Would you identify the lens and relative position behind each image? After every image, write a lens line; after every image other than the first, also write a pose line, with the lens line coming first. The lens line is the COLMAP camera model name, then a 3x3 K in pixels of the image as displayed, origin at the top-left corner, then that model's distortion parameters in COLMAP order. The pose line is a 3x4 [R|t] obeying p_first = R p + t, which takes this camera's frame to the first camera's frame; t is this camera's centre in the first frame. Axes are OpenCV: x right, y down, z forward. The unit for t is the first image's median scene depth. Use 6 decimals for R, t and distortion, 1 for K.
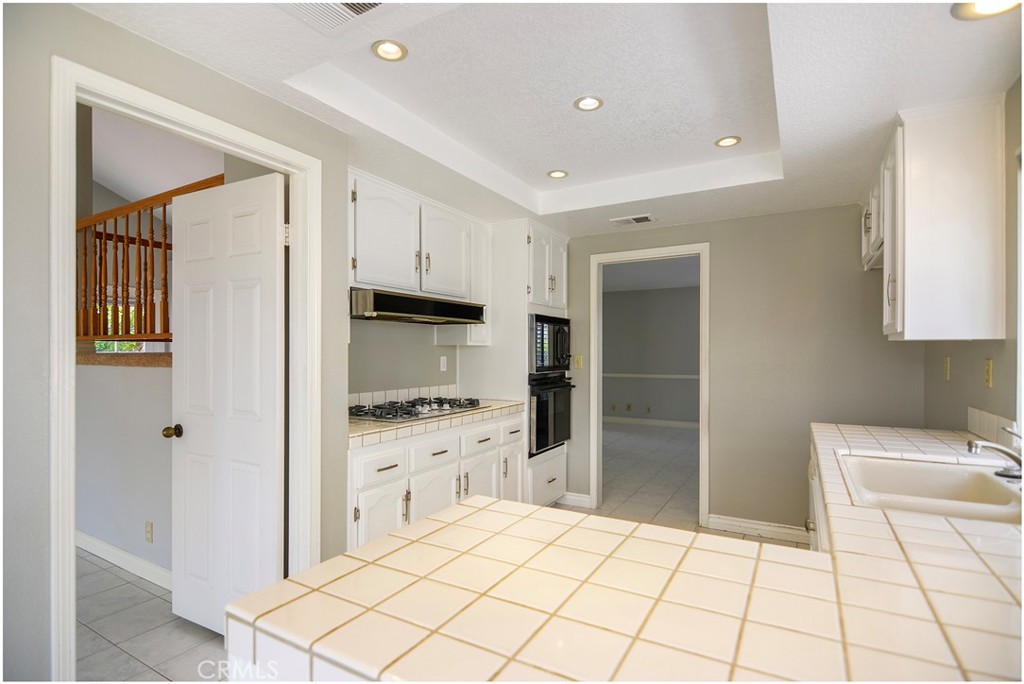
lens RADIAL K [[507.5, 0, 514.0], [0, 507.5, 354.7], [0, 0, 1]] dist [0.000293, 0.000268]
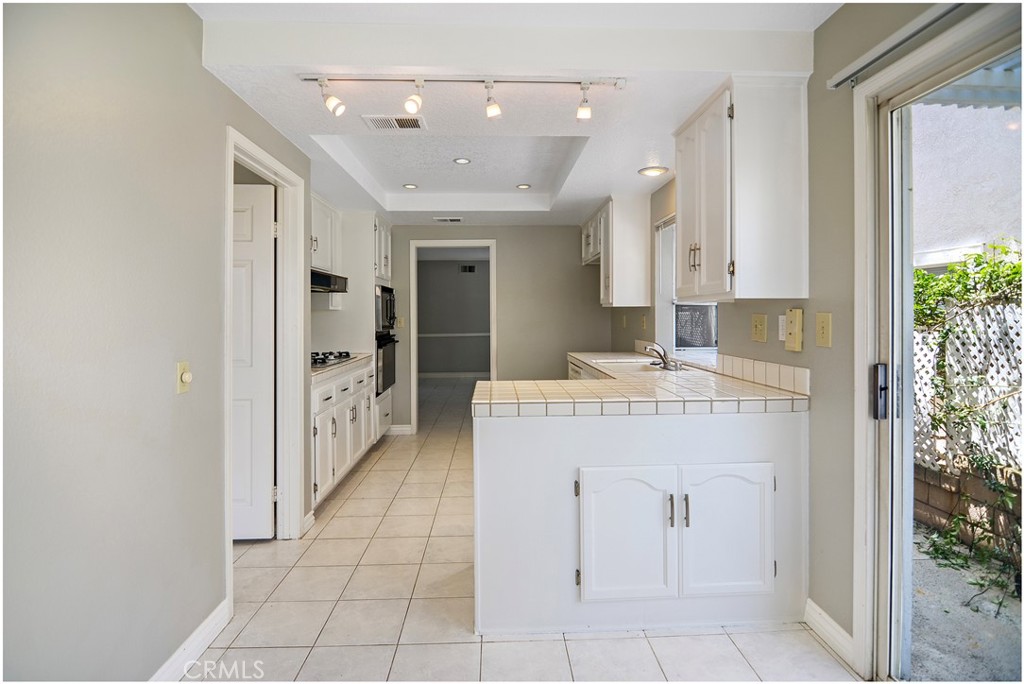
lens RADIAL K [[531.9, 0, 510.4], [0, 531.9, 315.5], [0, 0, 1]] dist [-0.001110, -0.000763]
pose [[0.849669, -0.007195, 0.527267, -0.399395], [0.010622, 0.999938, -0.003471, 0.005201], [-0.527209, 0.008550, 0.849692, -0.334370]]
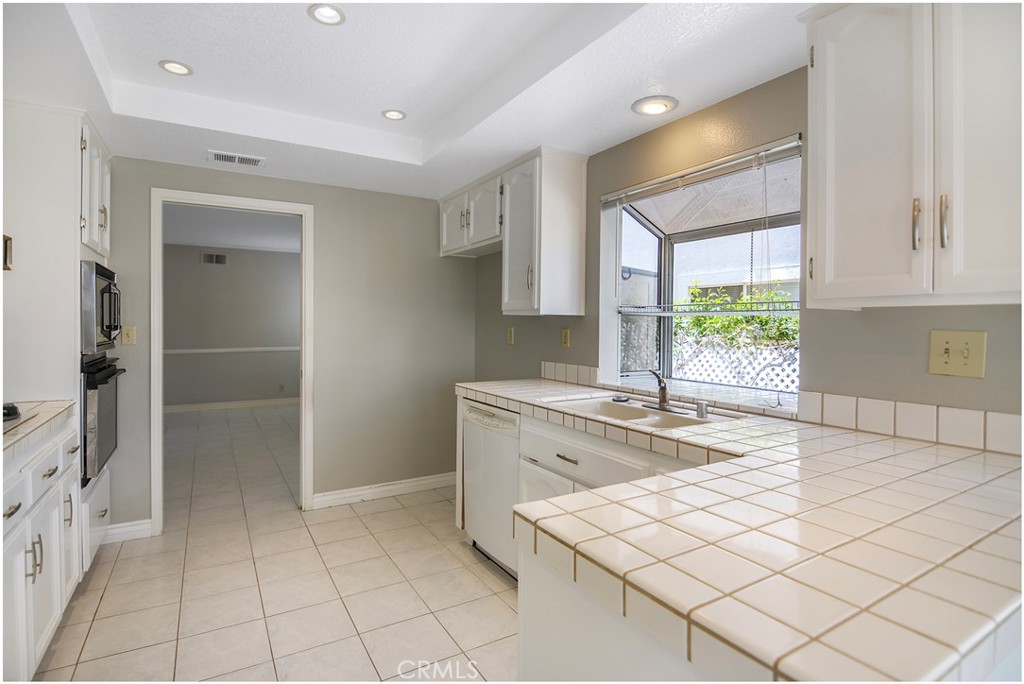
lens RADIAL K [[517.2, 0, 506.0], [0, 517.2, 330.4], [0, 0, 1]] dist [-0.003643, -0.001153]
pose [[0.493412, -0.007415, 0.869764, -0.274813], [-0.000622, 0.999960, 0.008879, 0.000734], [-0.869795, -0.004922, 0.493388, 0.222668]]
